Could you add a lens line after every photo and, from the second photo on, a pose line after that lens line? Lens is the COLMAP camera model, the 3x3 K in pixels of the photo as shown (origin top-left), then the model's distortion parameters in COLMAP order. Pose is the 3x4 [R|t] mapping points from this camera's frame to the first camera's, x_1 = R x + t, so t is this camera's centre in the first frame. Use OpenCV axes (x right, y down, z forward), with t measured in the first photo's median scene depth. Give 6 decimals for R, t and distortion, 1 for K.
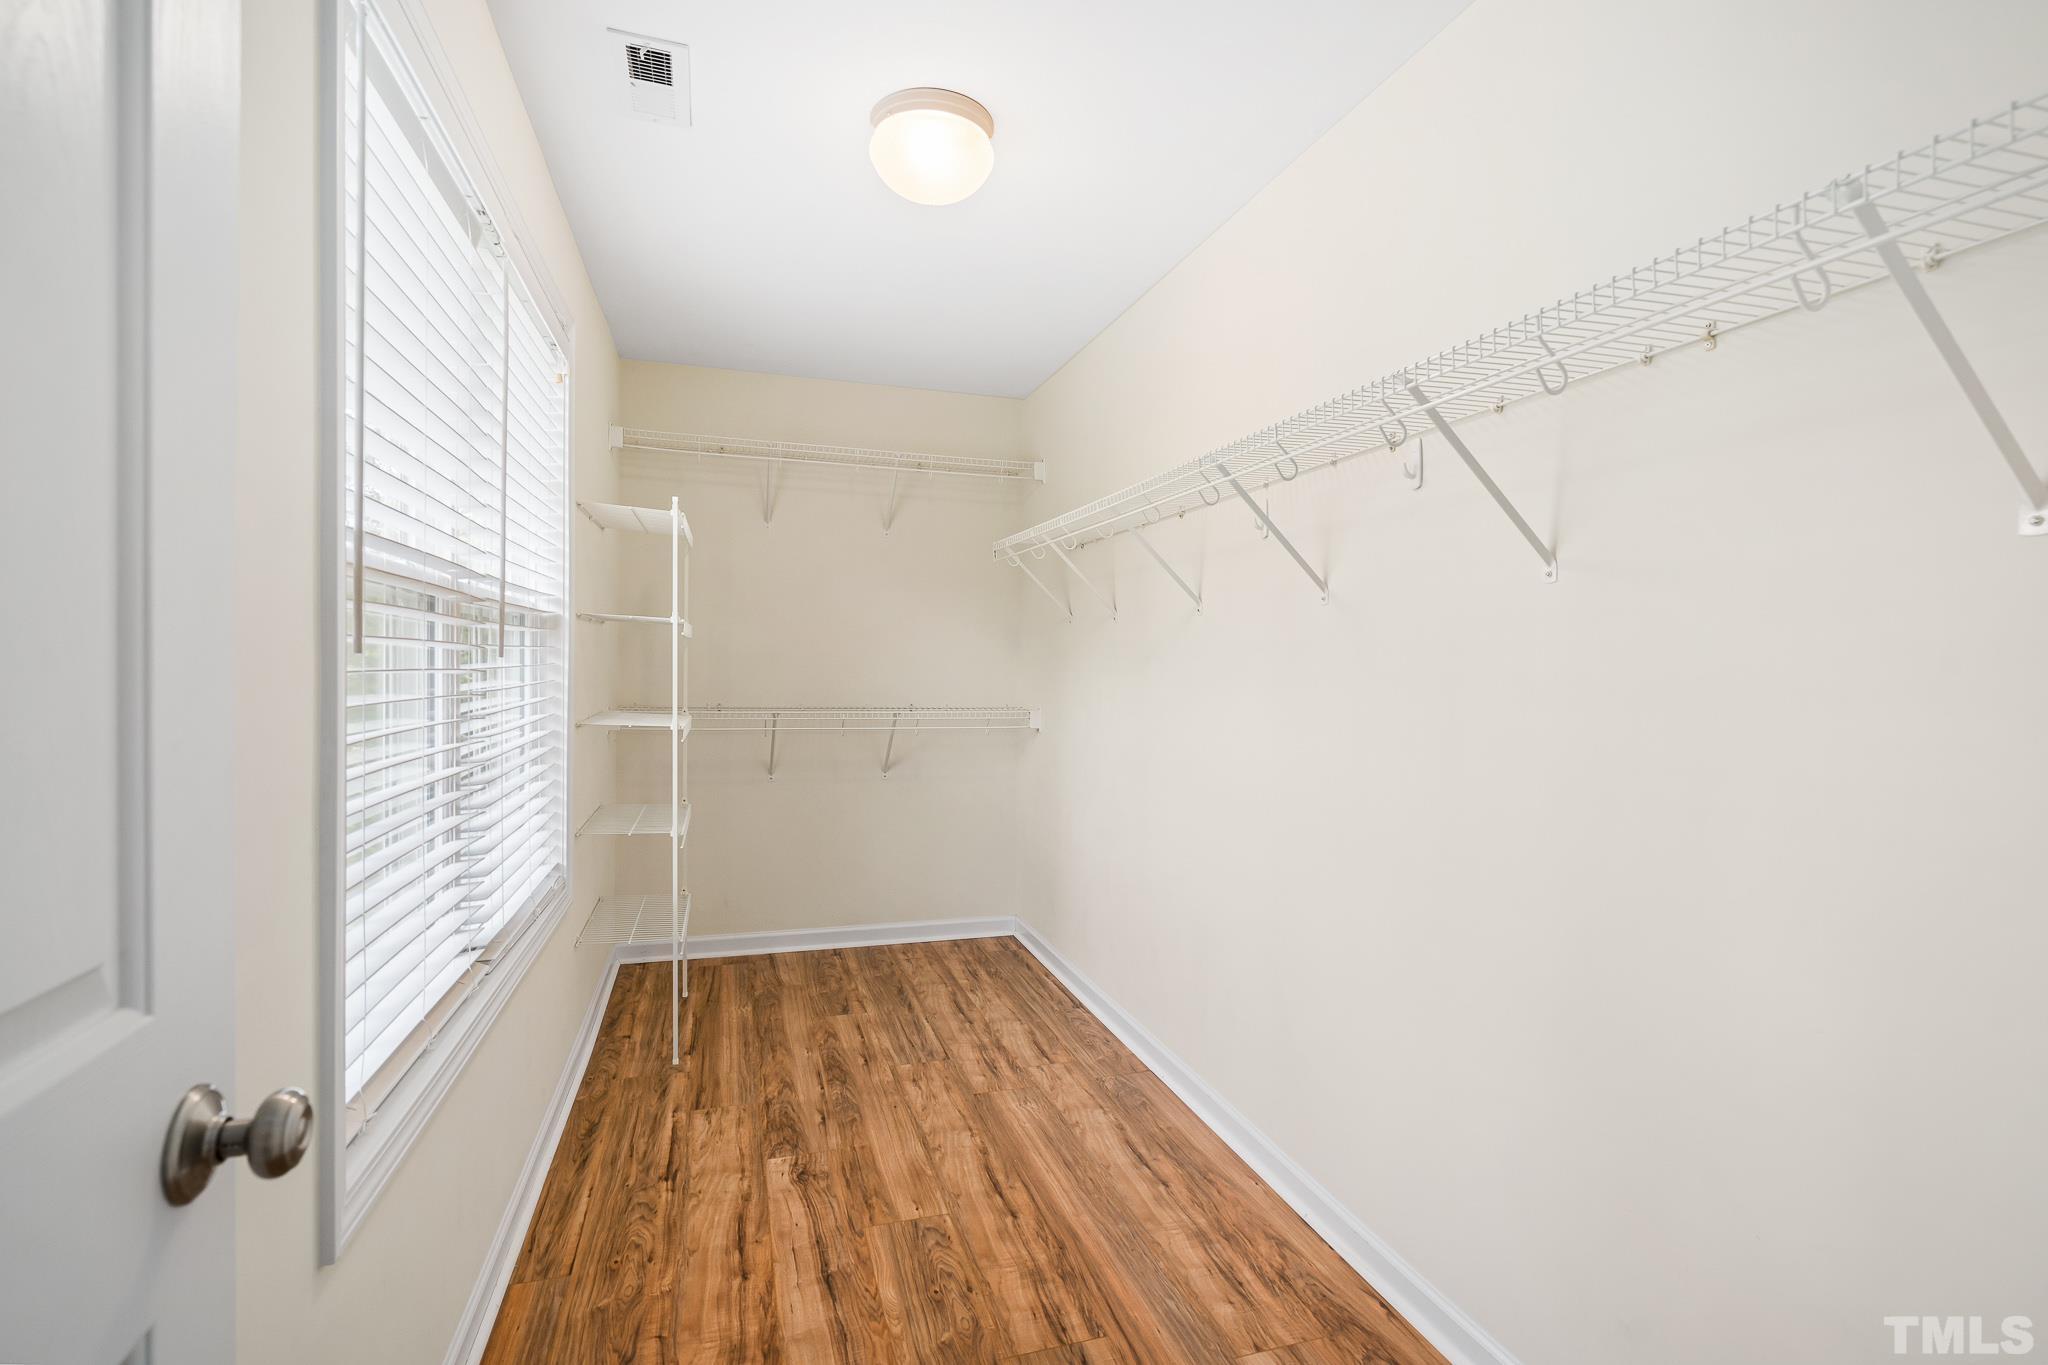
lens RADIAL K [[936.9, 0, 1024.5], [0, 936.9, 675.3], [0, 0, 1]] dist [-0.005045, 0.000780]
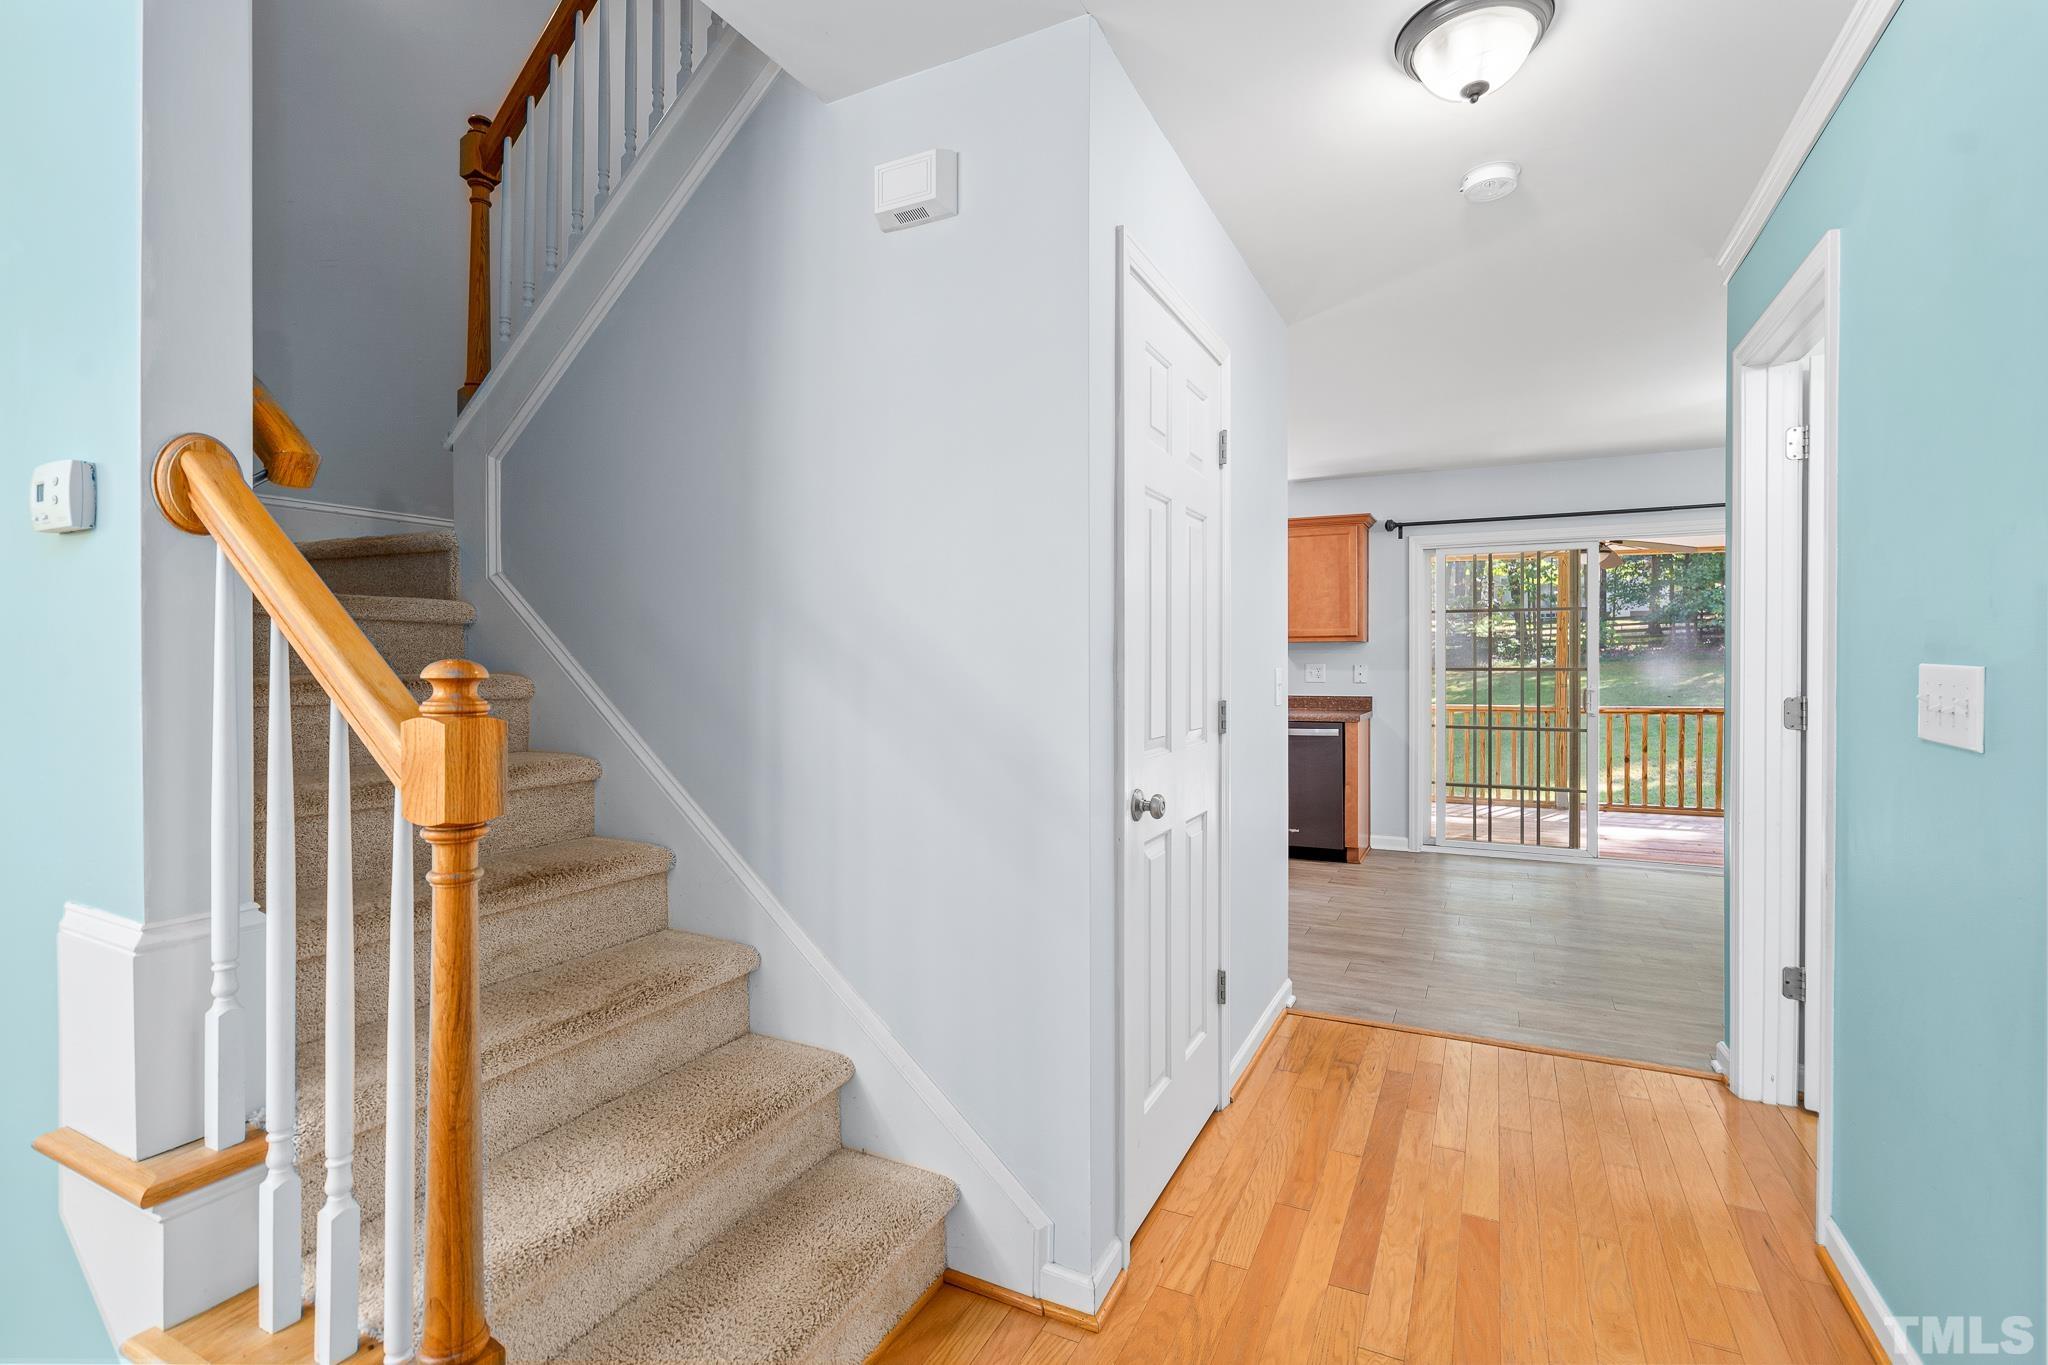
lens RADIAL K [[936.9, 0, 1024.6], [0, 936.9, 667.7], [0, 0, 1]] dist [-0.005045, 0.000780]
pose [[0.719777, -0.000628, -0.694205, 1.111957], [0.003167, 0.999992, 0.002379, 0.008180], [0.694198, -0.003911, 0.719773, -1.640711]]
